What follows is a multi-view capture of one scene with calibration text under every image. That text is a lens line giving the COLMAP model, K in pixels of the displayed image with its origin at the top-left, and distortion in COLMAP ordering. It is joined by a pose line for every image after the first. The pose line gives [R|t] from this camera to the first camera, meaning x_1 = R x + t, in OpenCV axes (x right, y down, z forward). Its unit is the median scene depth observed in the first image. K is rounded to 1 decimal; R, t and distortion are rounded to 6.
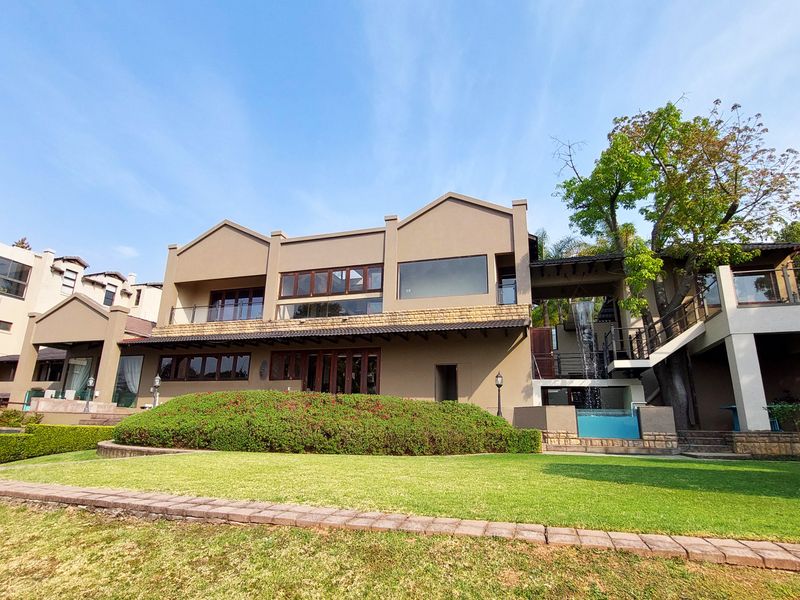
lens RADIAL K [[446.0, 0, 396.5], [0, 446.0, 298.3], [0, 0, 1]] dist [-0.000453, -0.001217]
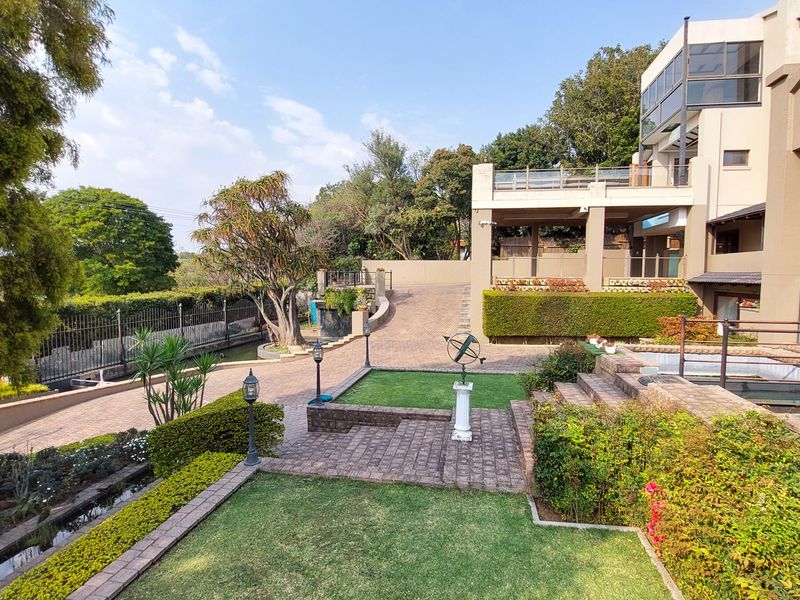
lens RADIAL K [[446.0, 0, 396.5], [0, 446.0, 298.3], [0, 0, 1]] dist [-0.000453, -0.001217]
pose [[0.155021, 0.021506, -0.987677, -0.368909], [0.263840, 0.962548, 0.062370, 0.083421], [0.952028, -0.270258, 0.143541, 0.441928]]
